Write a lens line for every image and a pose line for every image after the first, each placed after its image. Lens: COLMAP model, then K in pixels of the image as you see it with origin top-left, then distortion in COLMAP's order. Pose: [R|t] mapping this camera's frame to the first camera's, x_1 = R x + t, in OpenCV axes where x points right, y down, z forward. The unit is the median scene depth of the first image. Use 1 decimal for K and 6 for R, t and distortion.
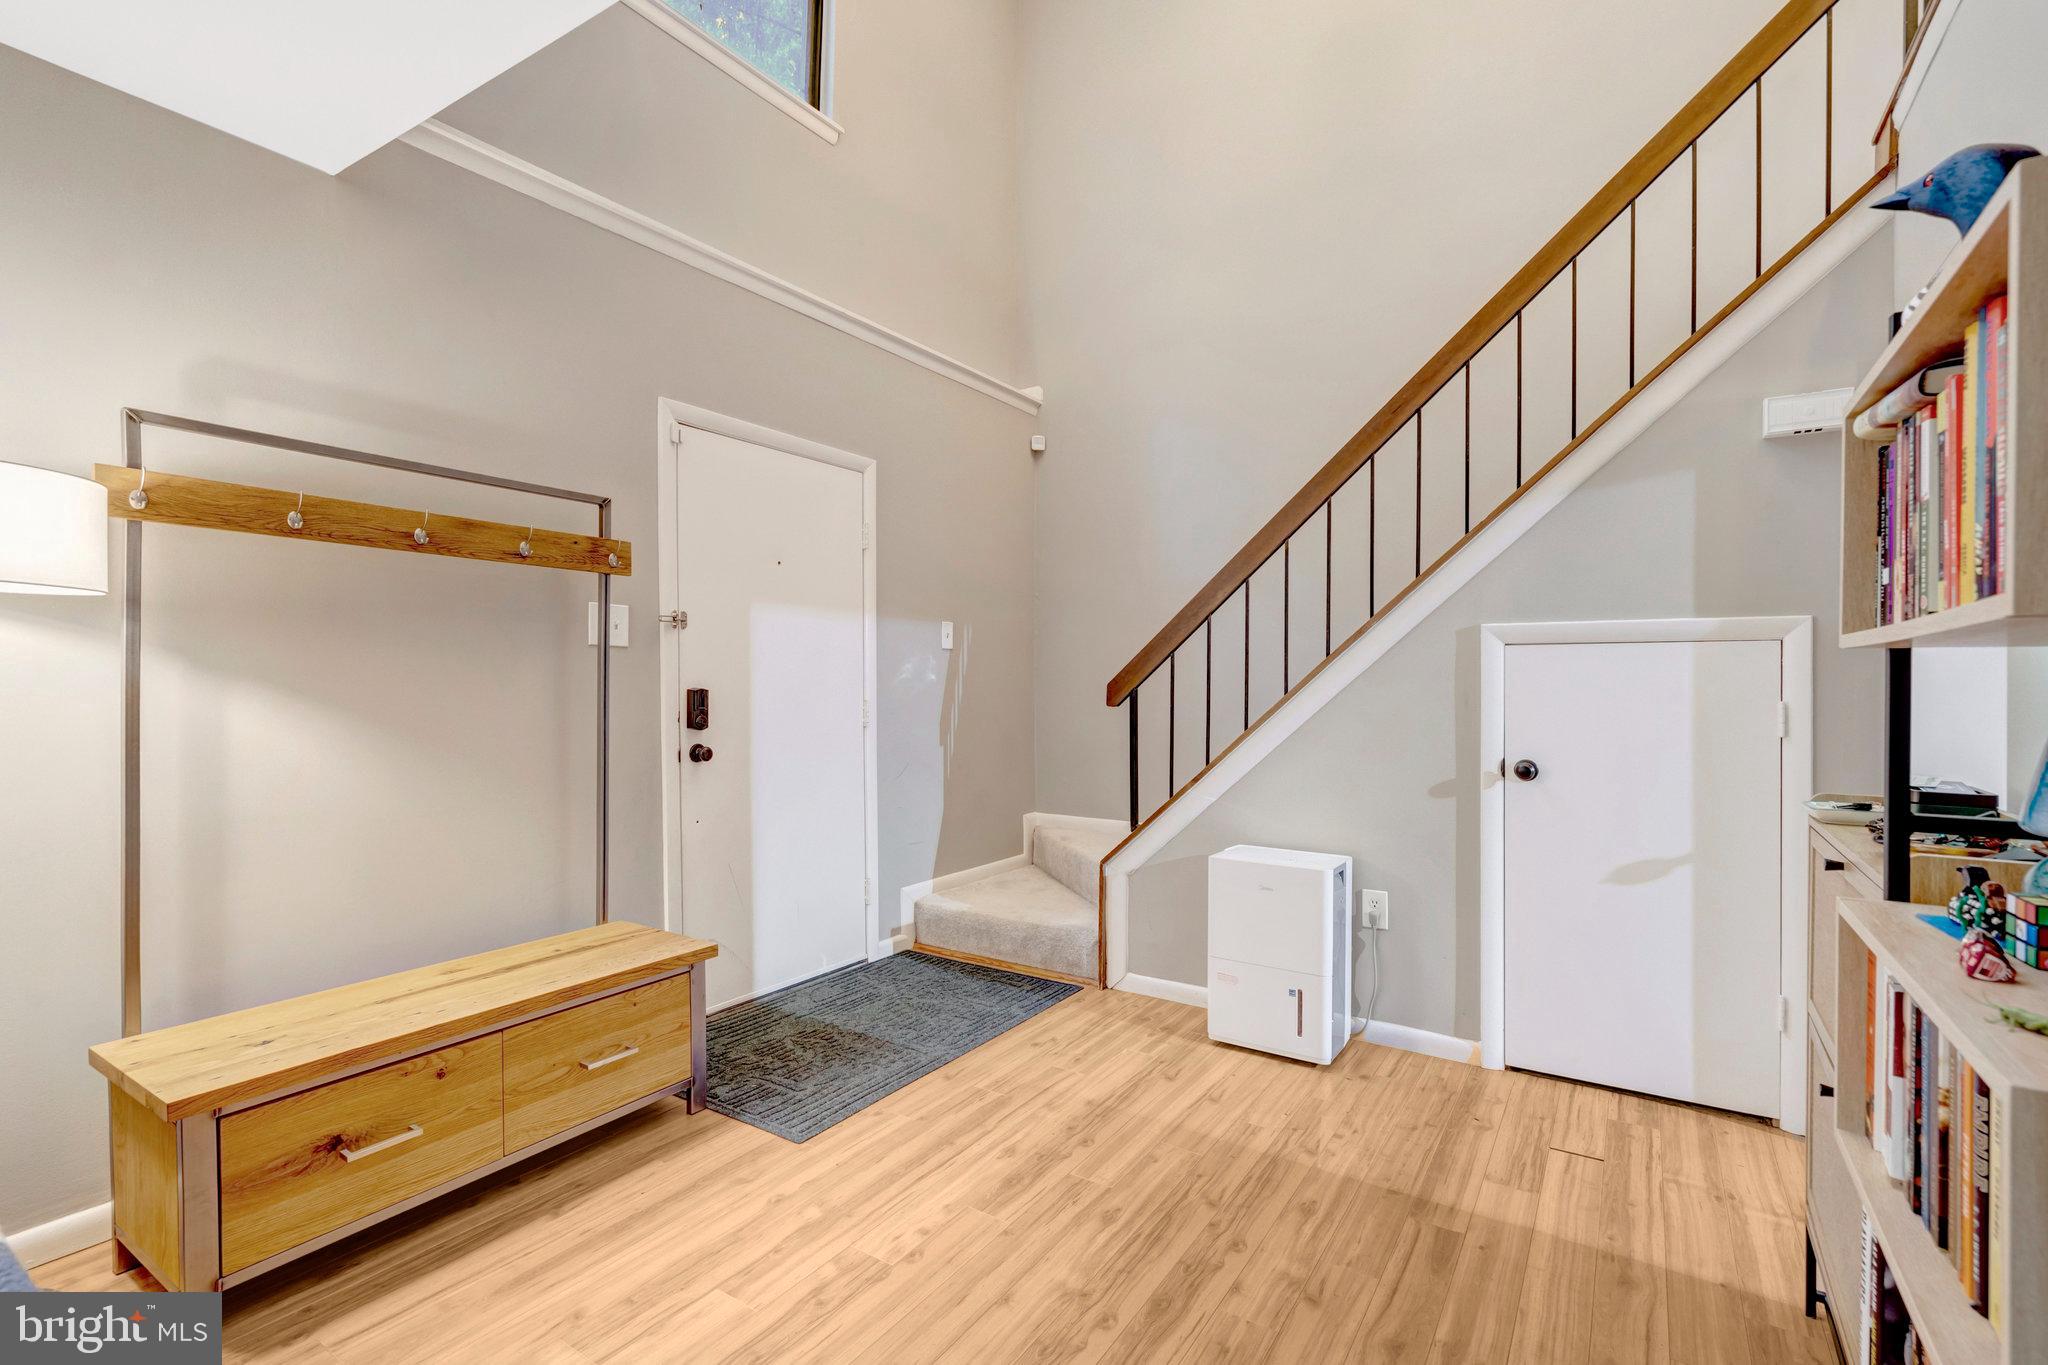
lens RADIAL K [[954.0, 0, 1025.6], [0, 954.0, 691.9], [0, 0, 1]] dist [0.000679, 0.001015]
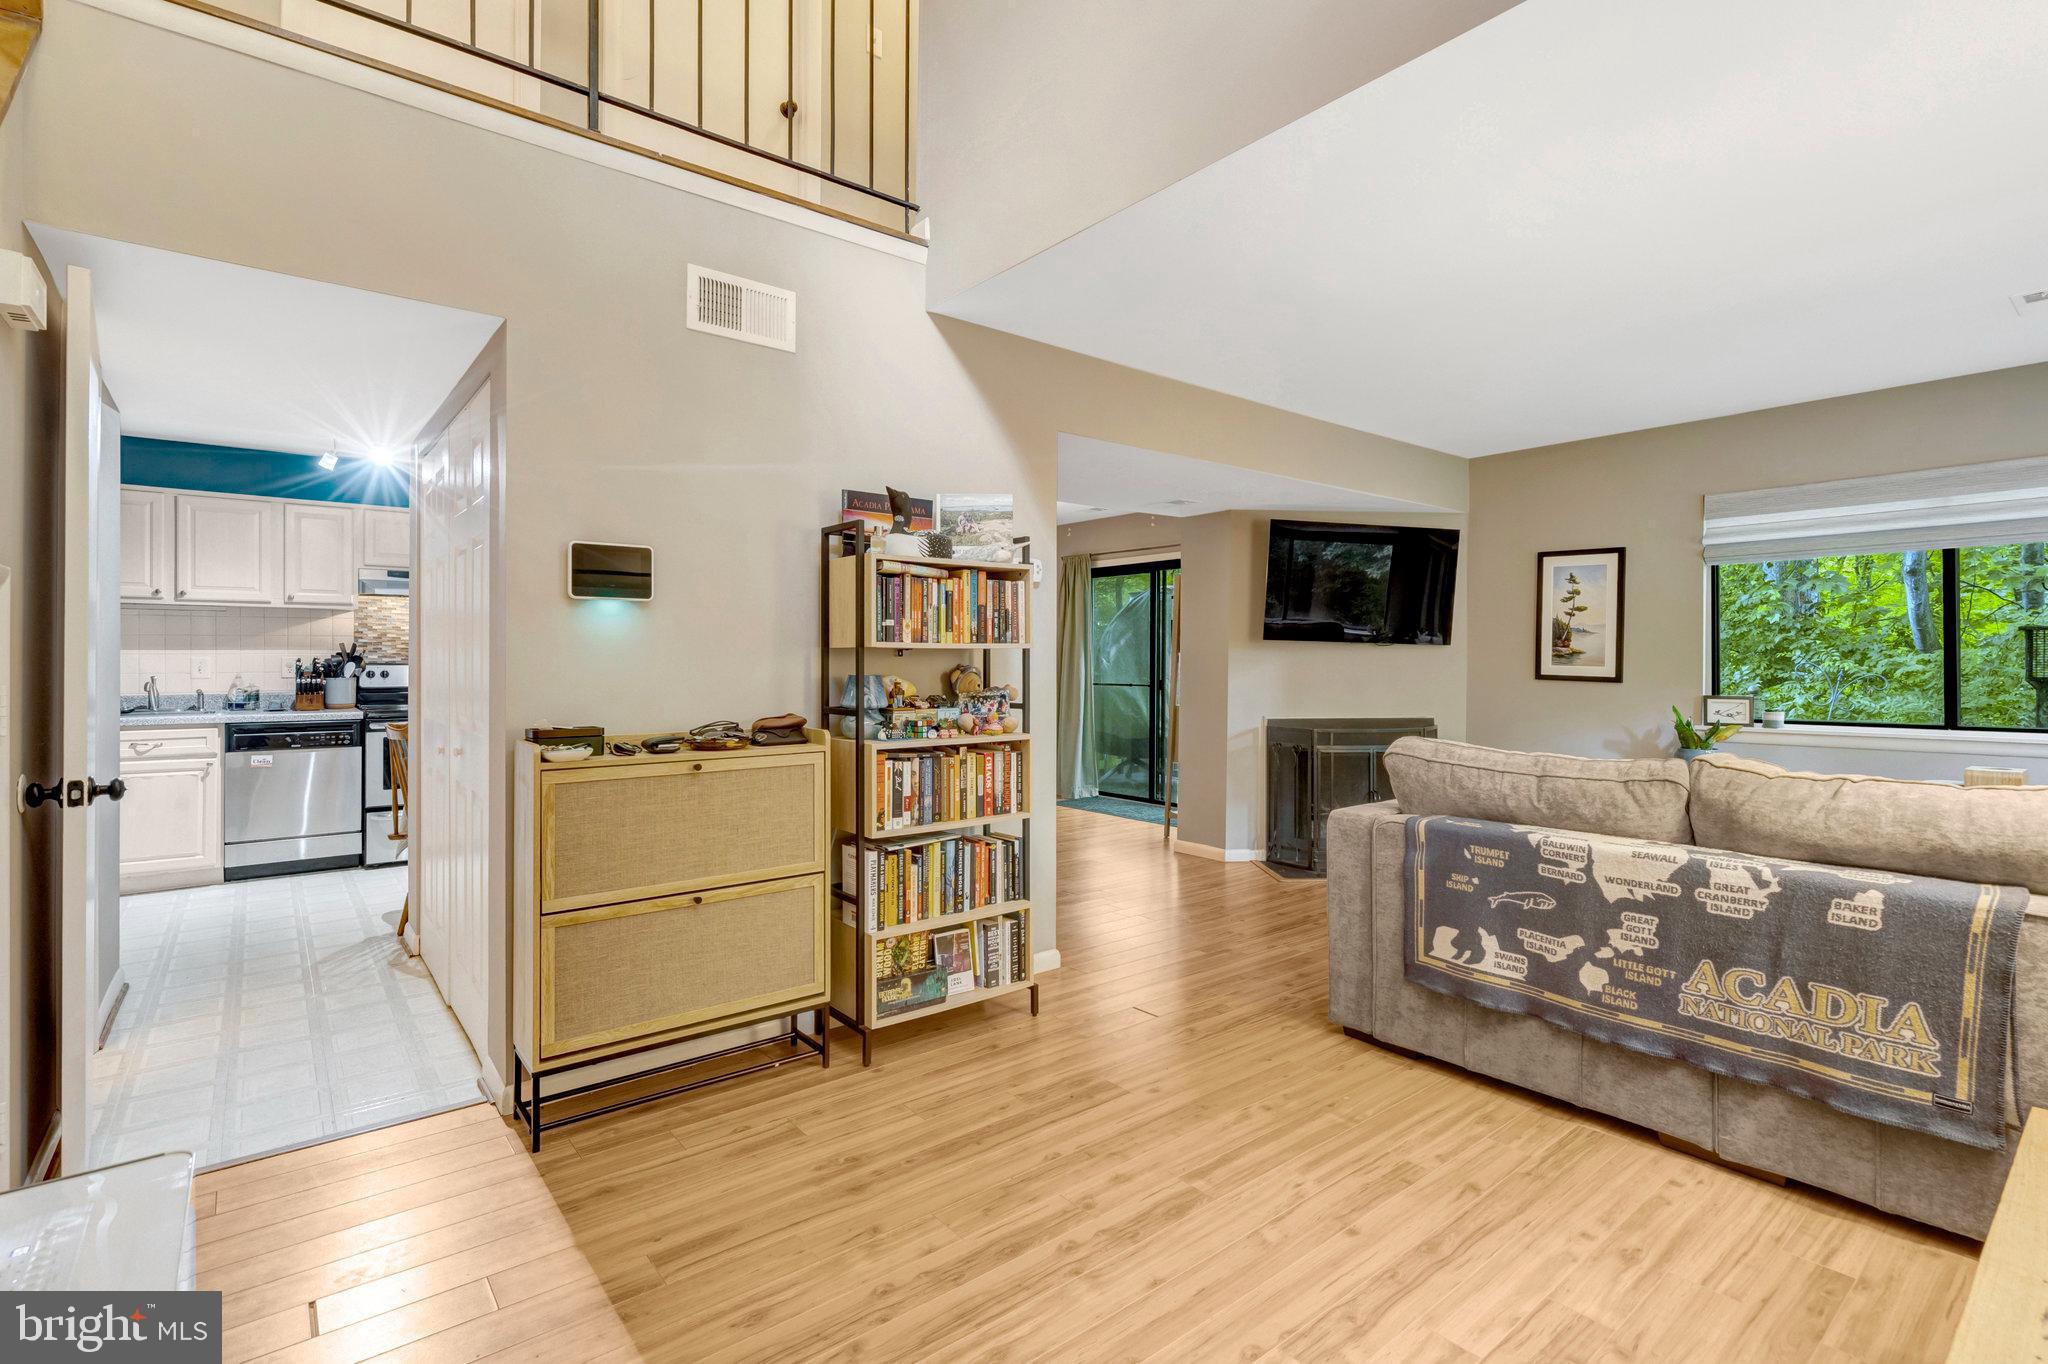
lens RADIAL K [[954.0, 0, 1011.1], [0, 954.0, 672.7], [0, 0, 1]] dist [0.000679, 0.001015]
pose [[-0.947050, -0.009581, 0.320944, -0.112607], [-0.005246, 0.999883, 0.014369, -0.011504], [-0.321044, 0.011925, -0.946989, 1.147514]]
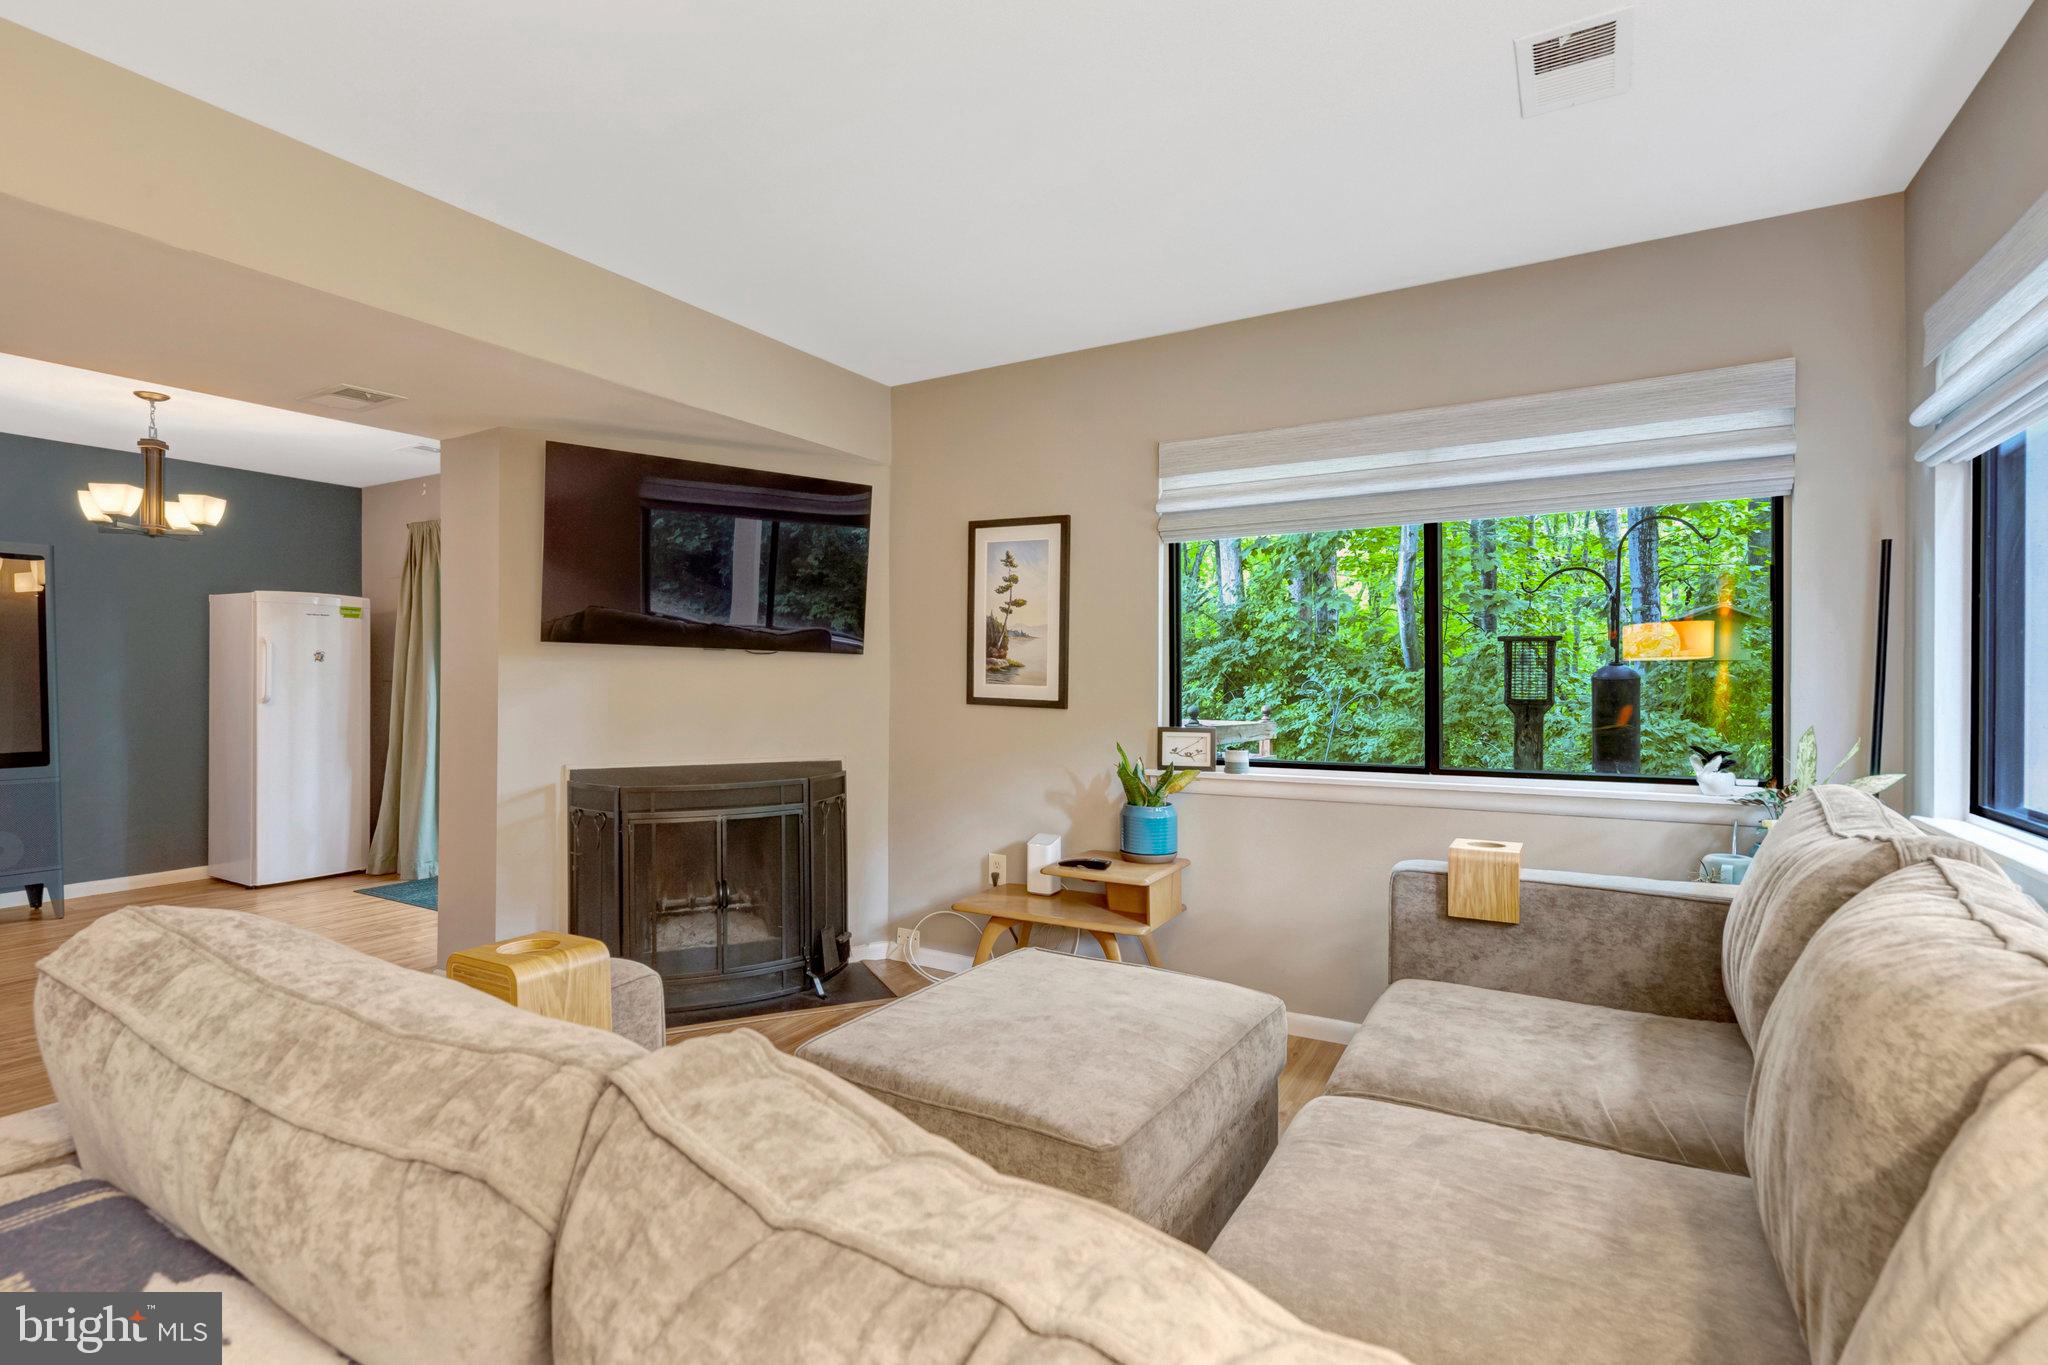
lens RADIAL K [[954.0, 0, 1002.2], [0, 954.0, 695.5], [0, 0, 1]] dist [0.000679, 0.001015]
pose [[-0.999587, -0.008410, -0.027488, -0.453390], [-0.008933, 0.999780, 0.018979, -0.013495], [0.027322, 0.019217, -0.999442, 0.441183]]
